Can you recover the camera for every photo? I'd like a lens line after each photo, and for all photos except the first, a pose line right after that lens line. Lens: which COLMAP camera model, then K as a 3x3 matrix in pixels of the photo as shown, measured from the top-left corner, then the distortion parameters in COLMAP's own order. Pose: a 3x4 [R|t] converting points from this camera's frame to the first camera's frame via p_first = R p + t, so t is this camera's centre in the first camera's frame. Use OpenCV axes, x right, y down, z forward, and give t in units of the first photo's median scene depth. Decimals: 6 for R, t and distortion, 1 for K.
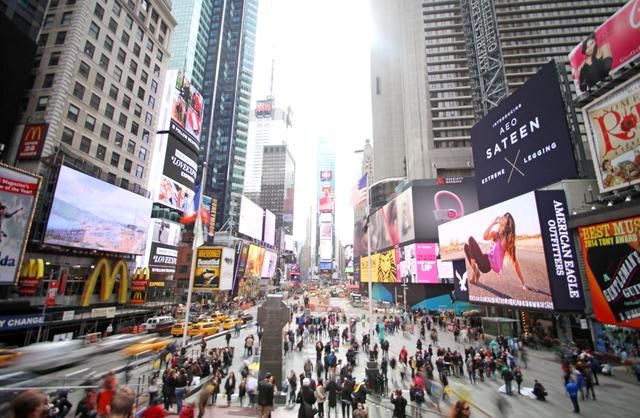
lens RADIAL K [[293.1, 0, 319.7], [0, 293.1, 208.0], [0, 0, 1]] dist [-0.016433, -0.006008]
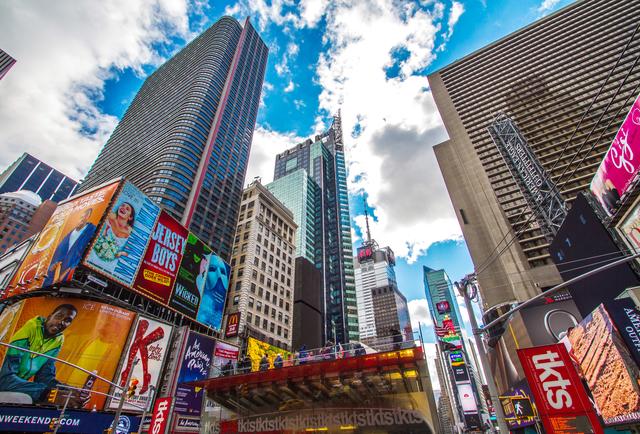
lens RADIAL K [[310.4, 0, 320.5], [0, 310.4, 228.8], [0, 0, 1]] dist [0.012664, -0.002391]
pose [[0.921579, -0.247461, -0.299090, 0.075431], [0.116967, 0.911682, -0.393898, 0.016587], [0.370149, 0.328024, 0.869132, -0.290221]]
